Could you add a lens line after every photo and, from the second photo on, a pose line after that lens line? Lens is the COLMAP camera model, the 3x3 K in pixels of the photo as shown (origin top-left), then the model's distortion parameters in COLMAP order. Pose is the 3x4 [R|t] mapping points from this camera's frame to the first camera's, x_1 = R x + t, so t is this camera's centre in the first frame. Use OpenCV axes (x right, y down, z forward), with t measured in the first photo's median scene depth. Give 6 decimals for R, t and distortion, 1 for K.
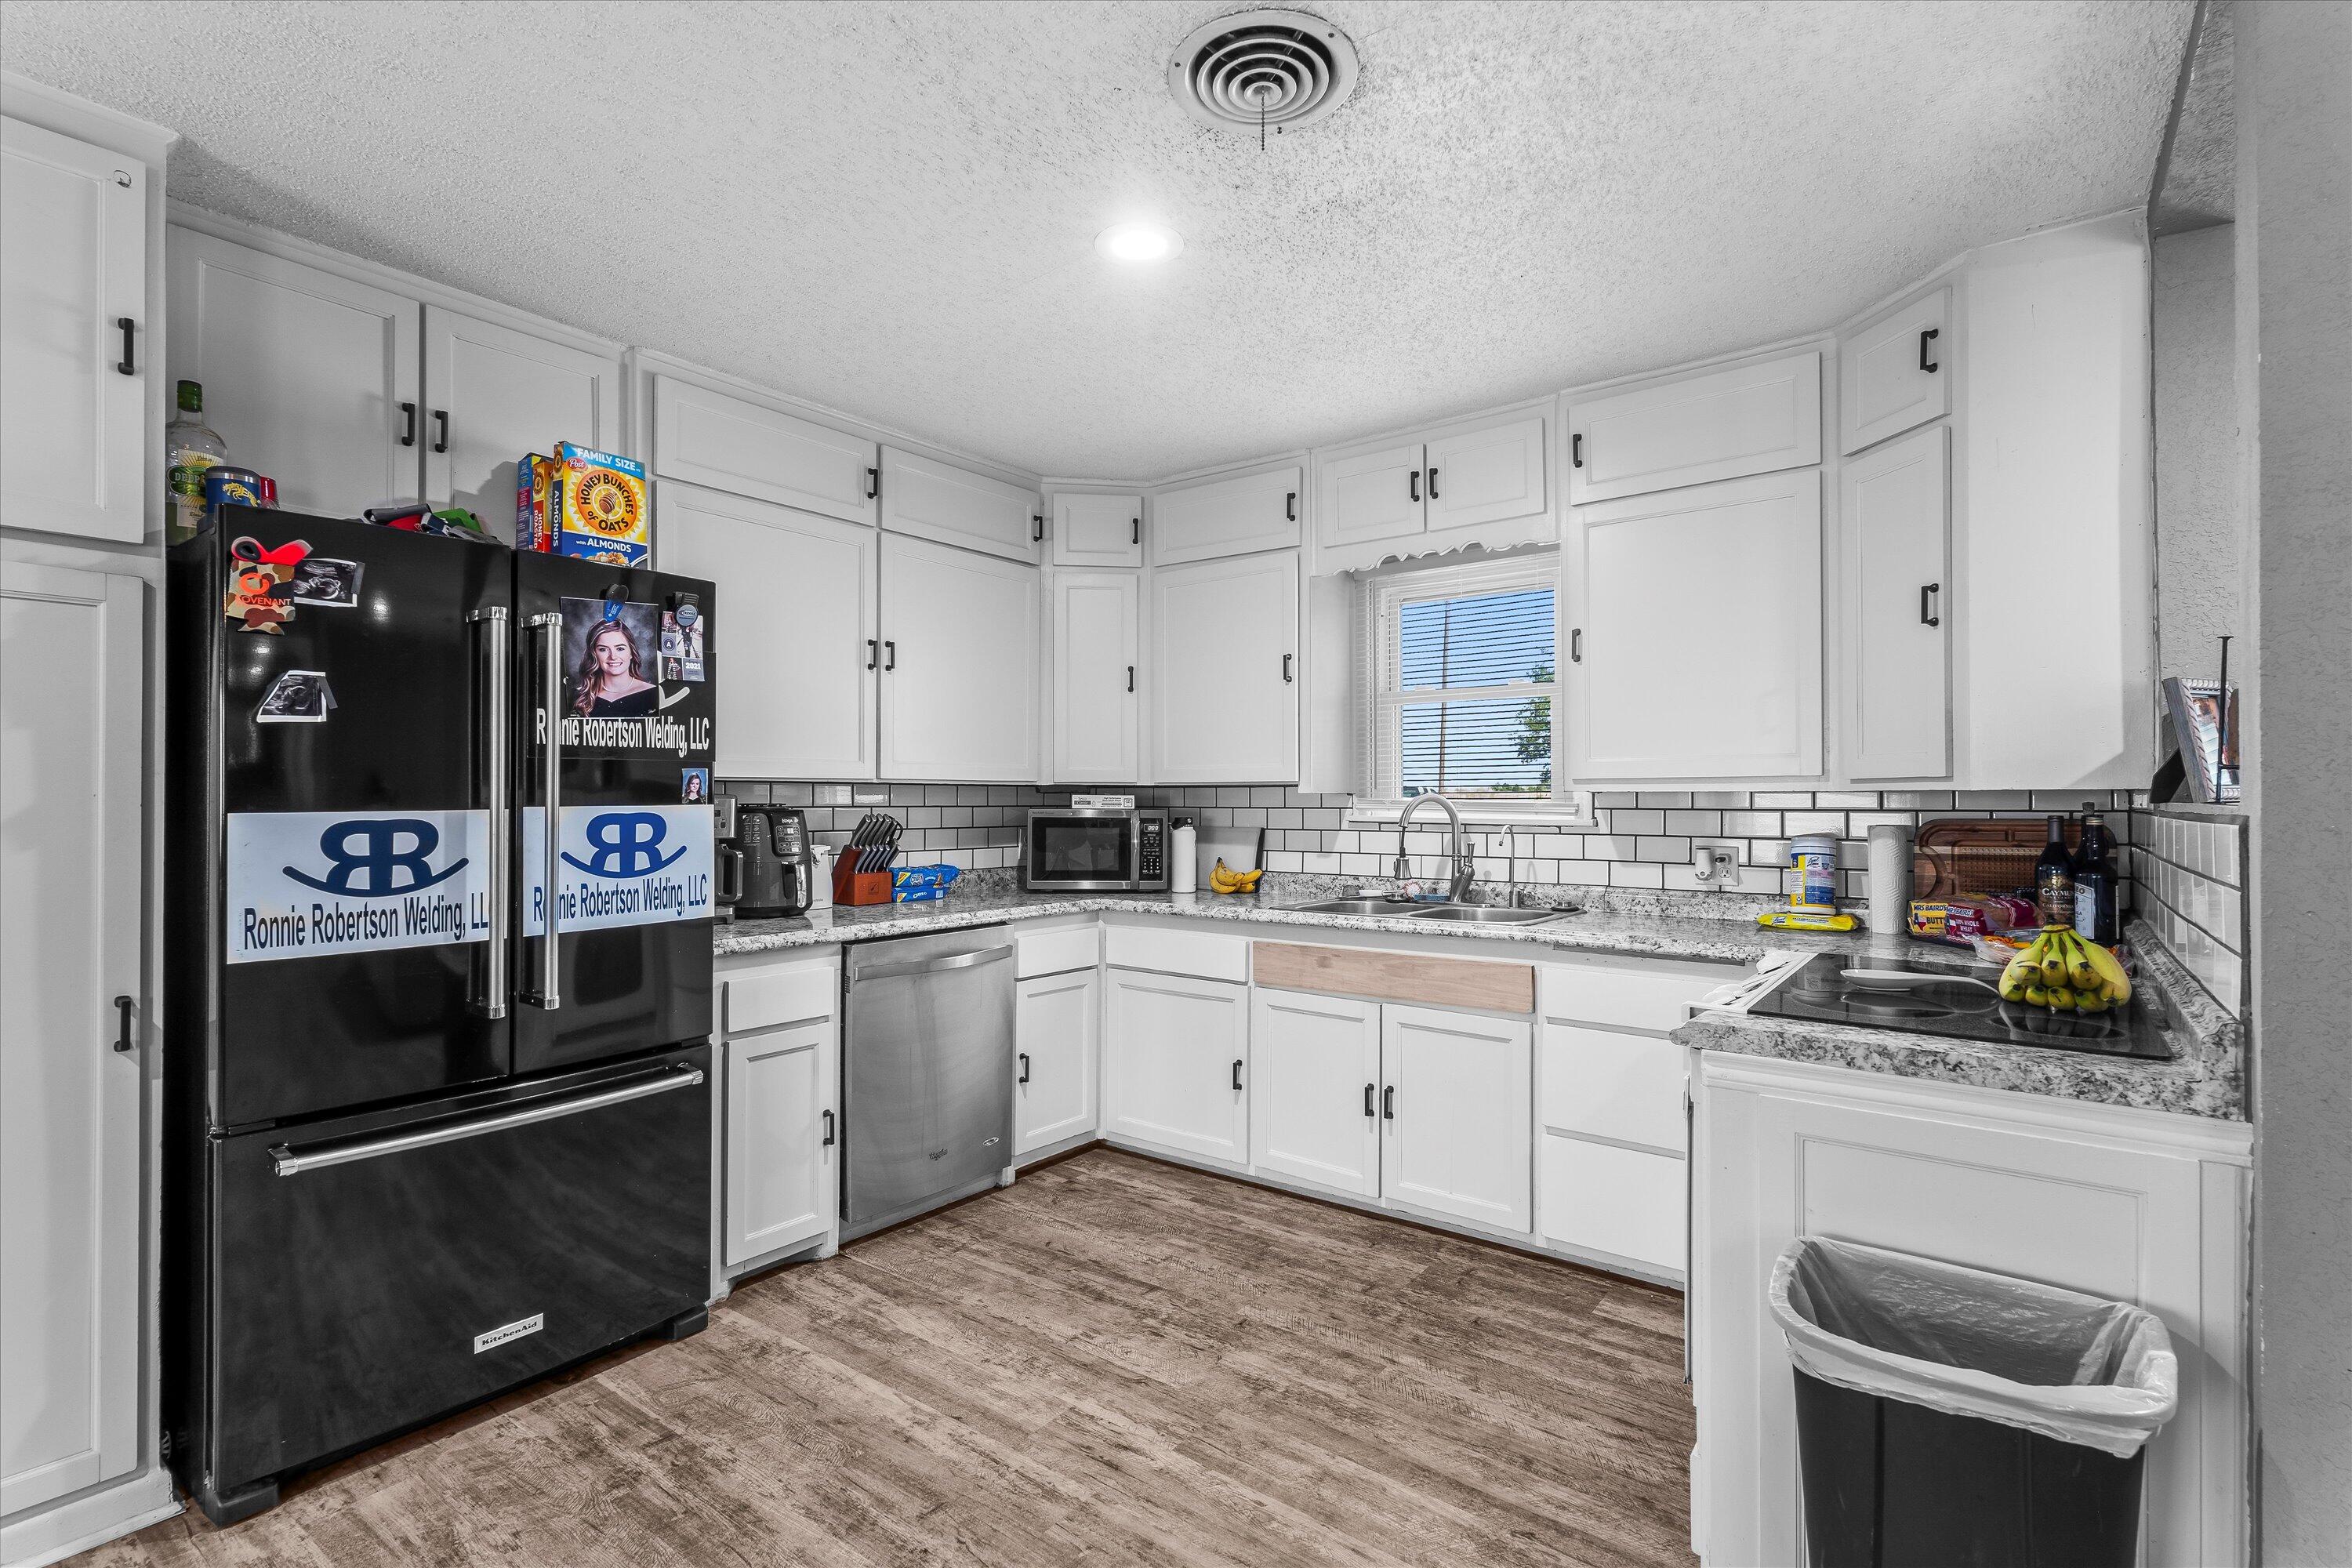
lens RADIAL K [[1092.4, 0, 1167.9], [0, 1092.4, 789.9], [0, 0, 1]] dist [0.002071, 0.000684]
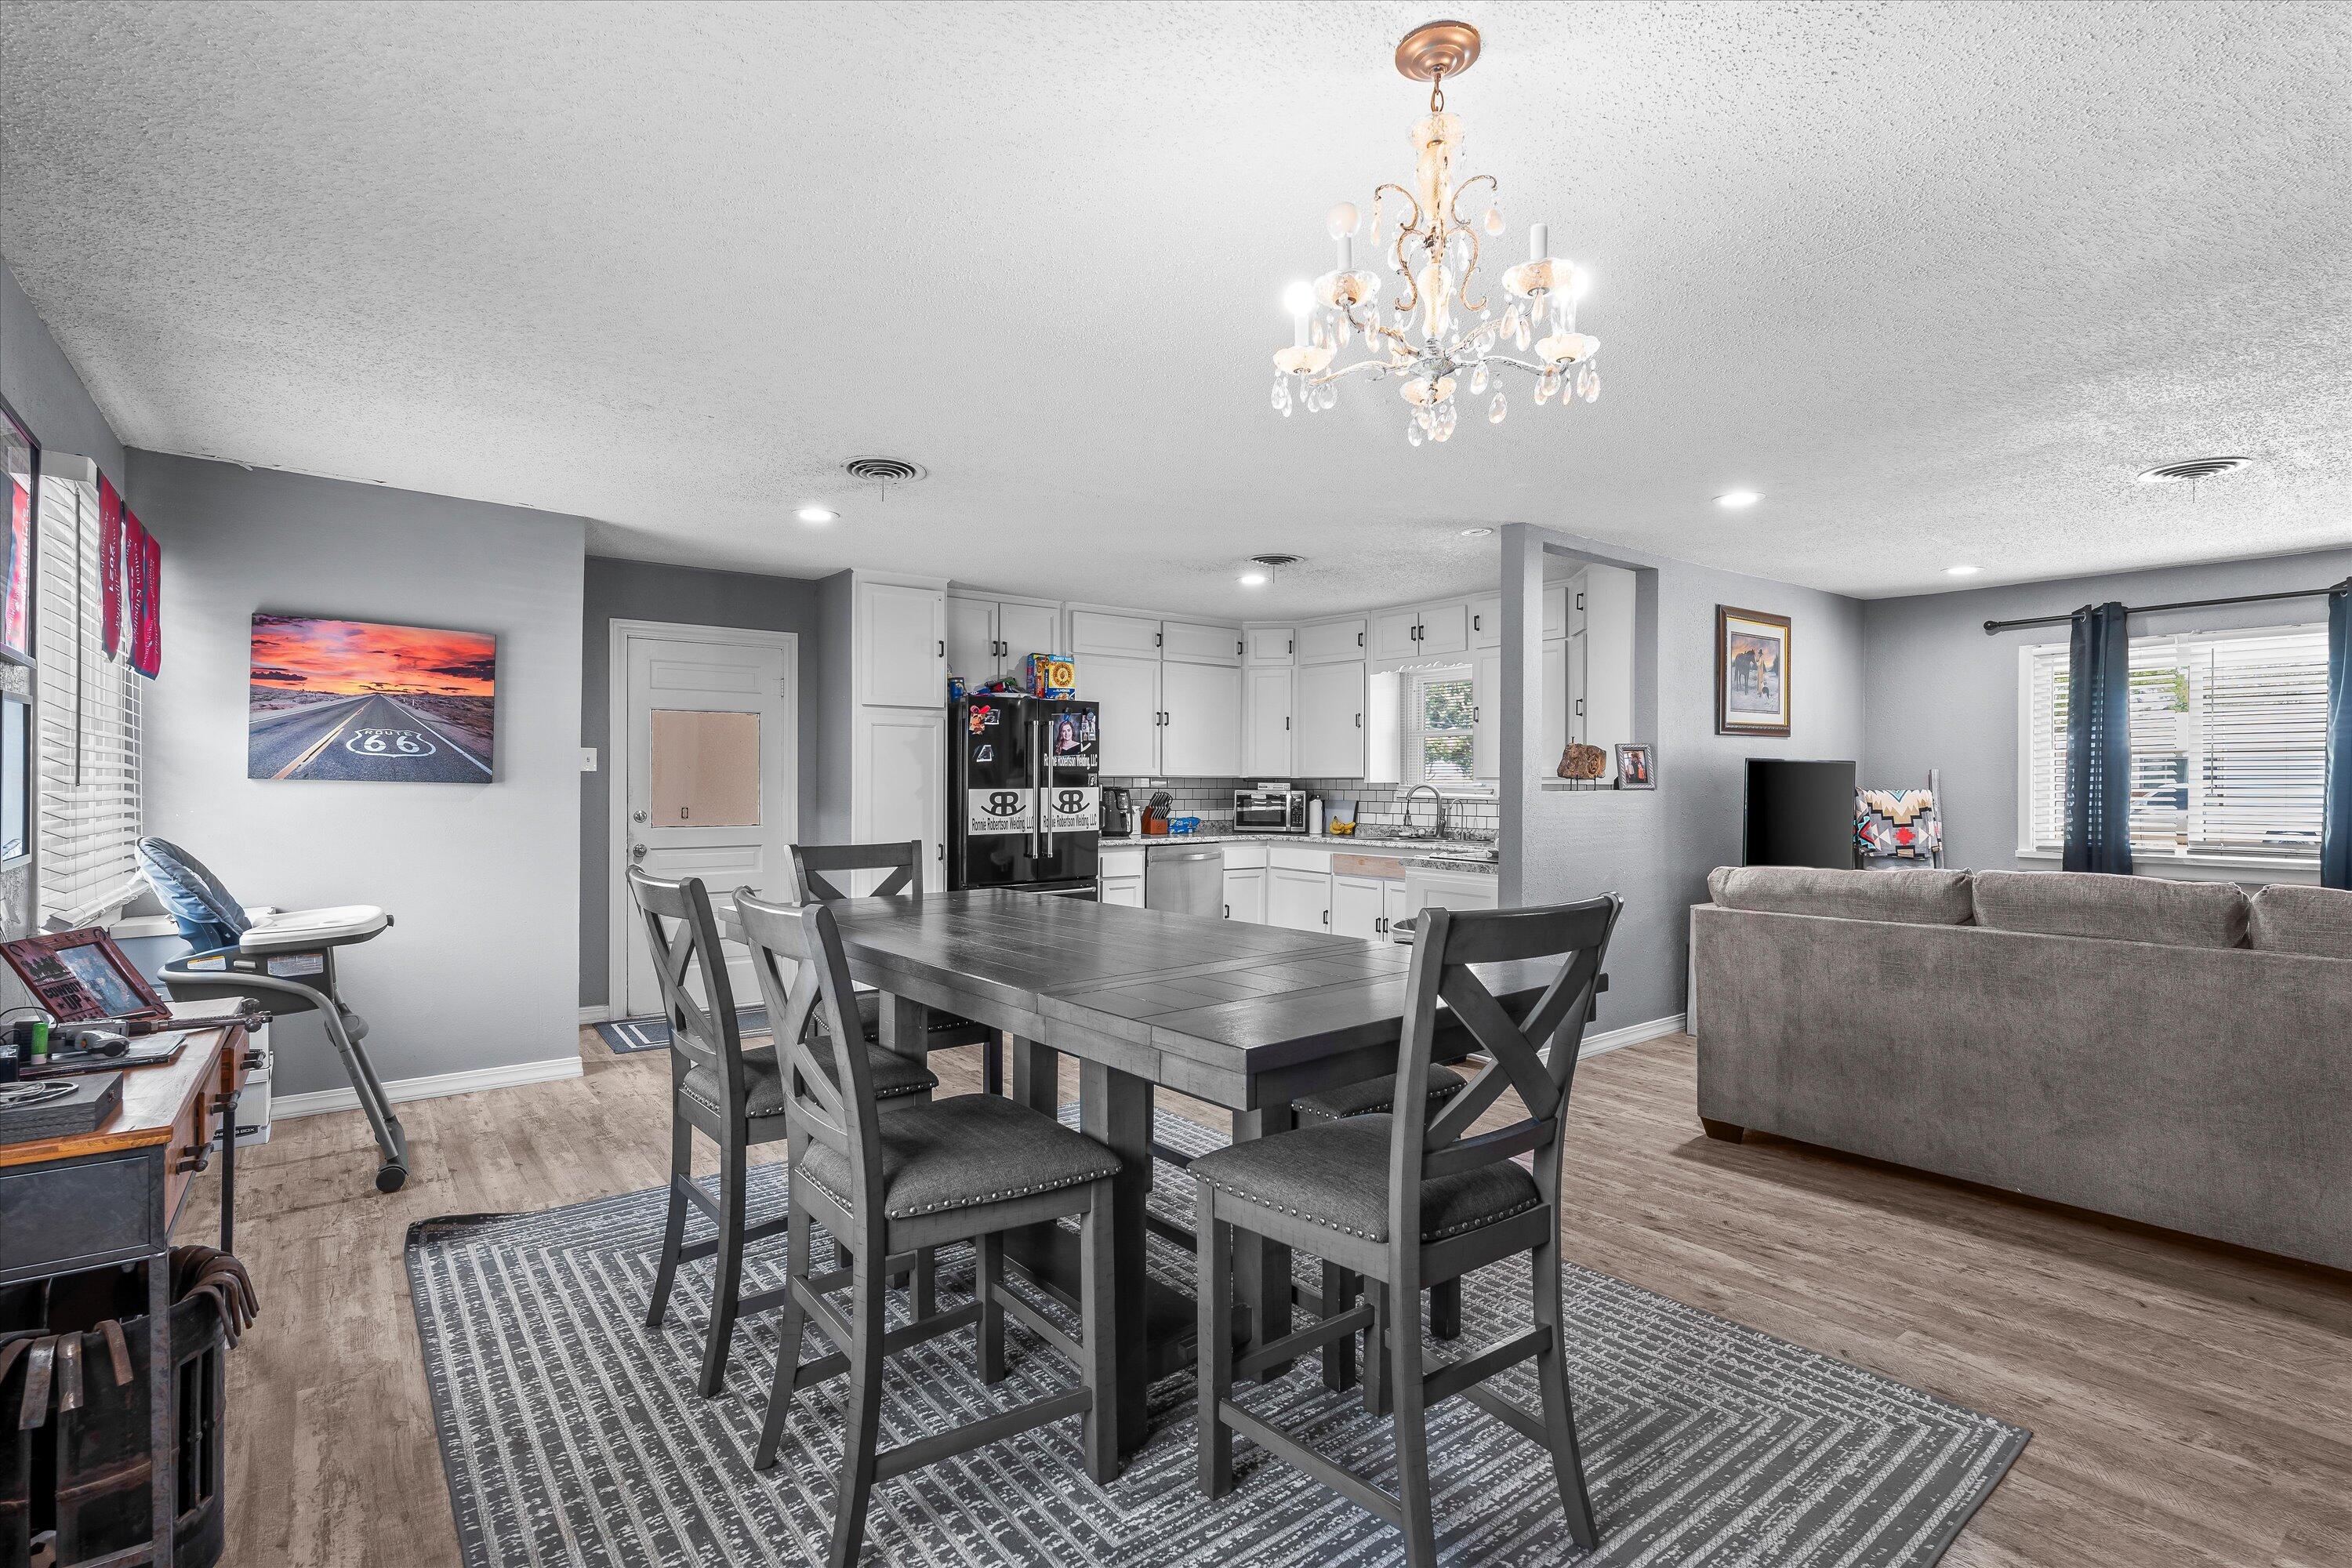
lens RADIAL K [[1121.5, 0, 1176.0], [0, 1121.5, 784.0], [0, 0, 1]] dist [0.000889, 0.000140]
pose [[0.967100, 0.005161, -0.254343, 0.388704], [-0.002261, 0.999929, 0.011695, -0.022849], [0.254385, -0.010735, 0.967043, -1.351532]]
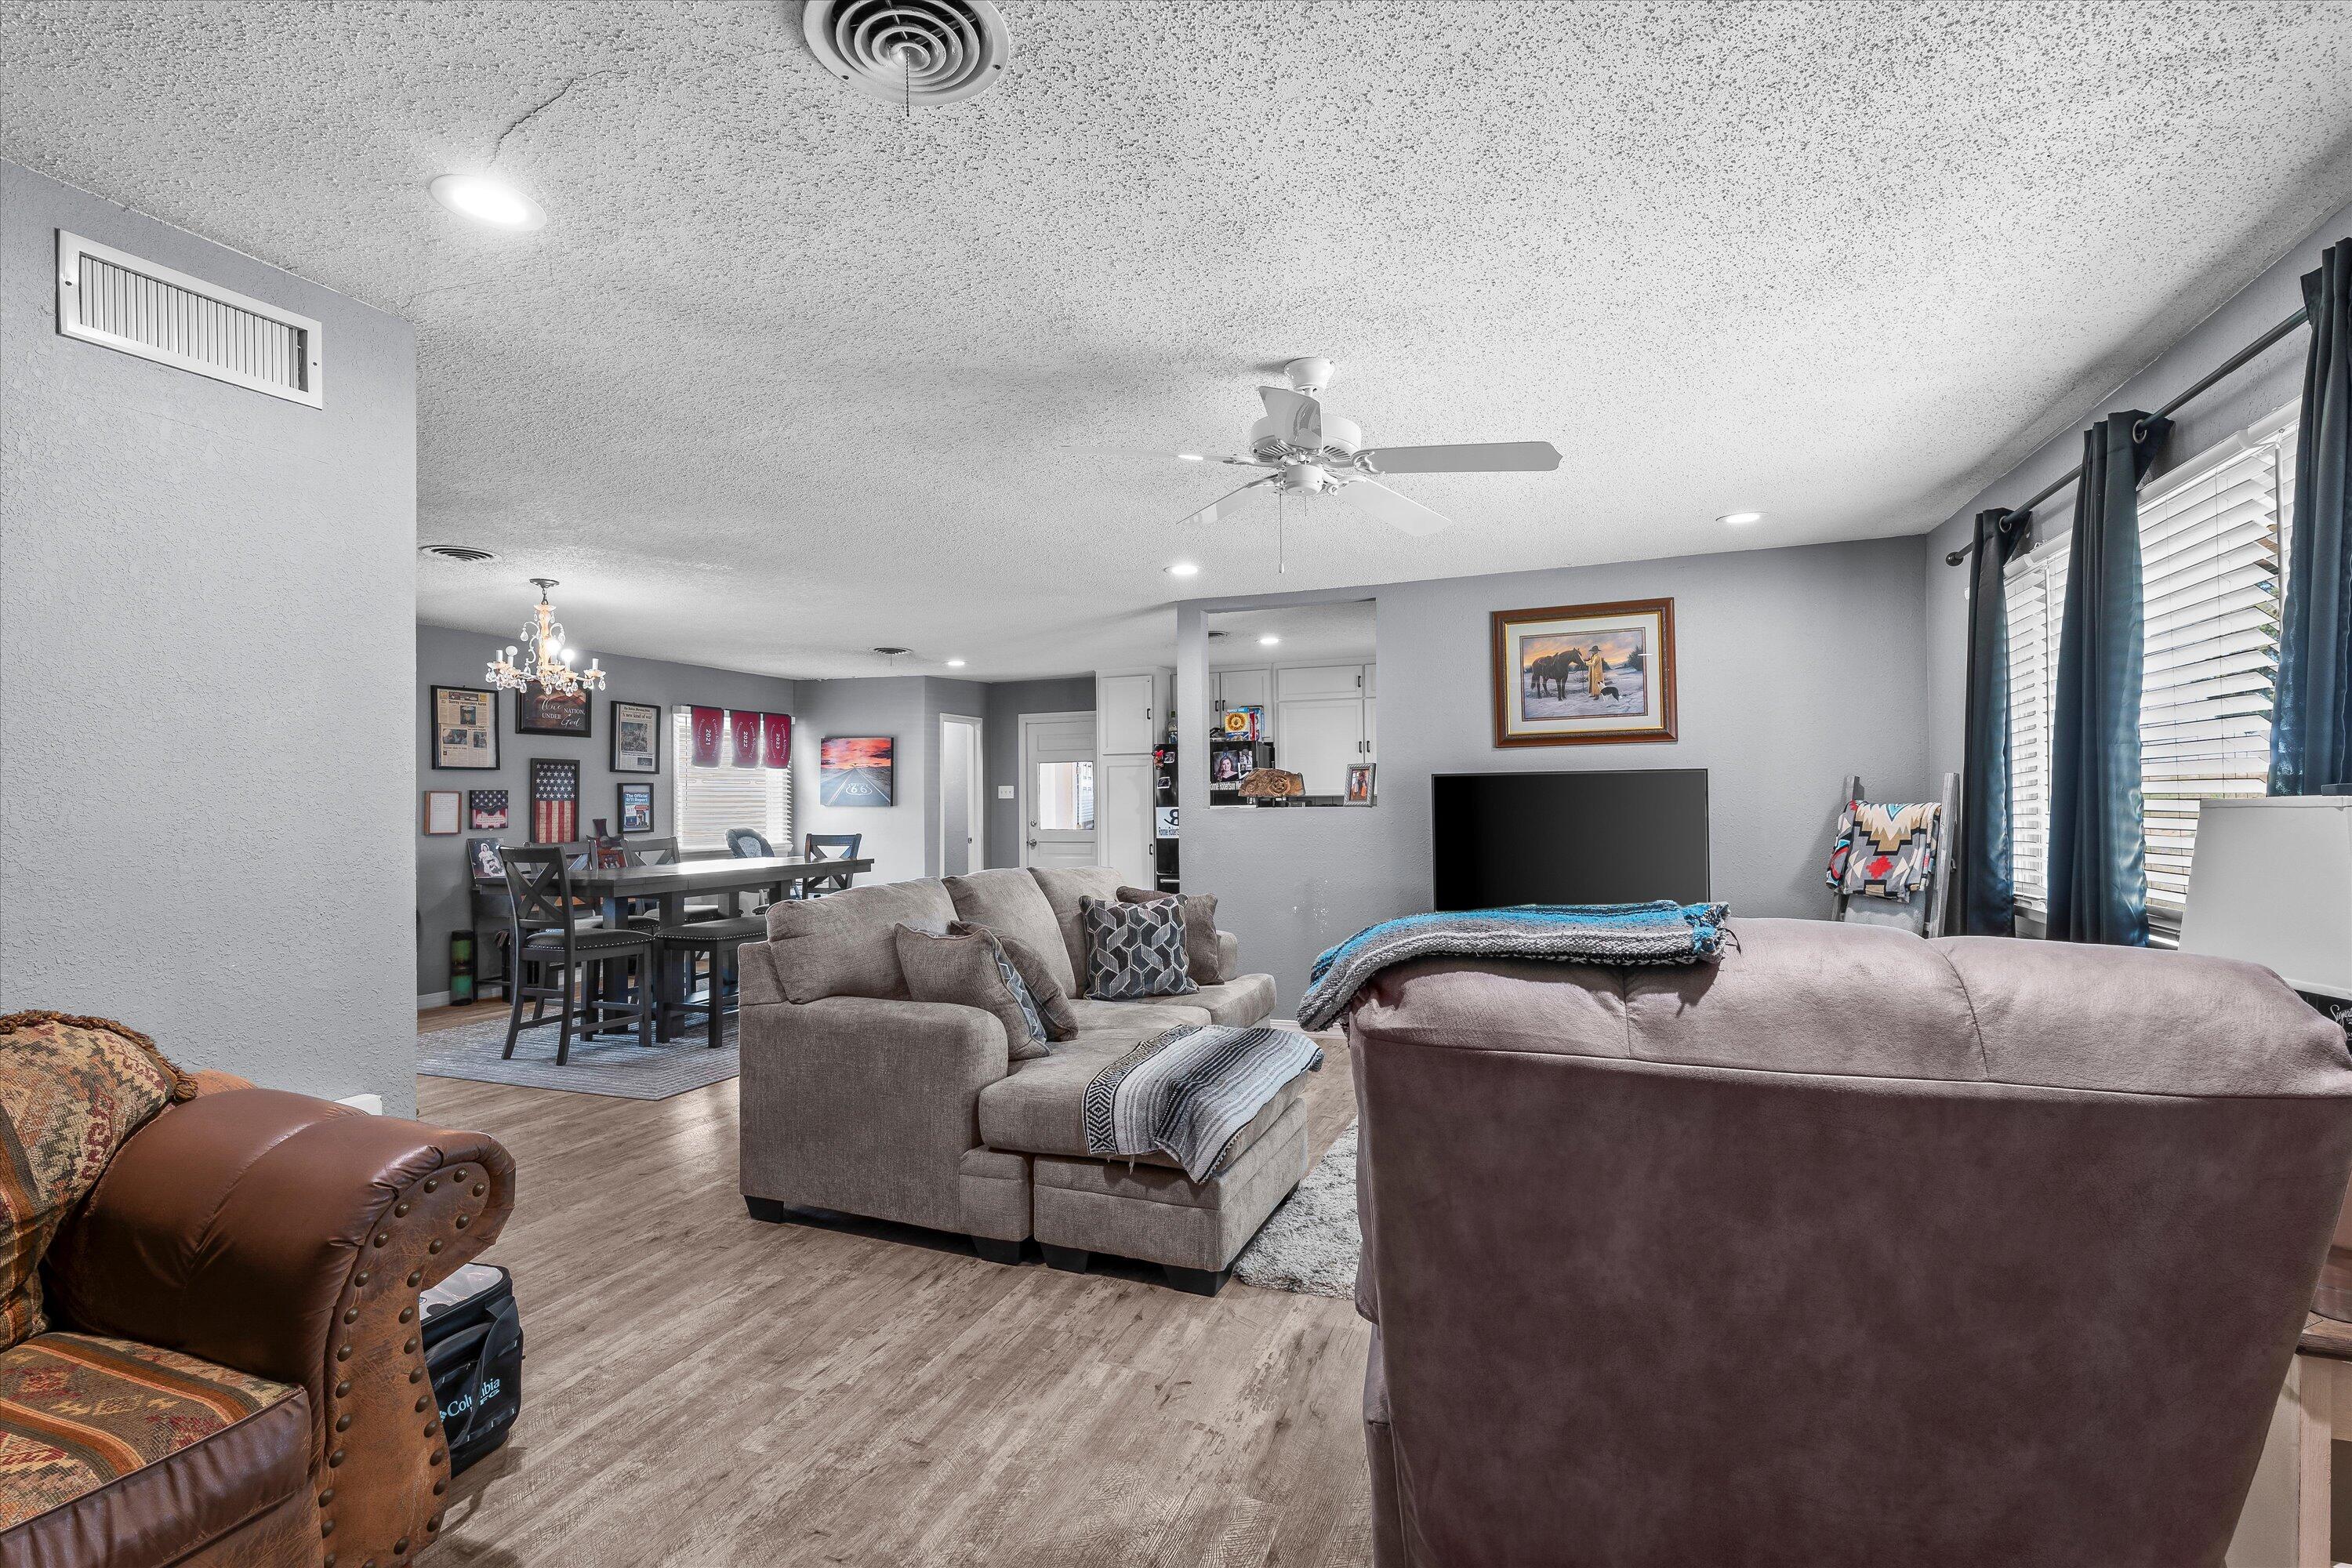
lens RADIAL K [[1121.5, 0, 1176.0], [0, 1121.5, 784.0], [0, 0, 1]] dist [0.000889, 0.000140]
pose [[0.279441, -0.015068, -0.960045, 2.564982], [0.019601, 0.999758, -0.009986, -0.019926], [0.959963, -0.016028, 0.279668, -0.210549]]
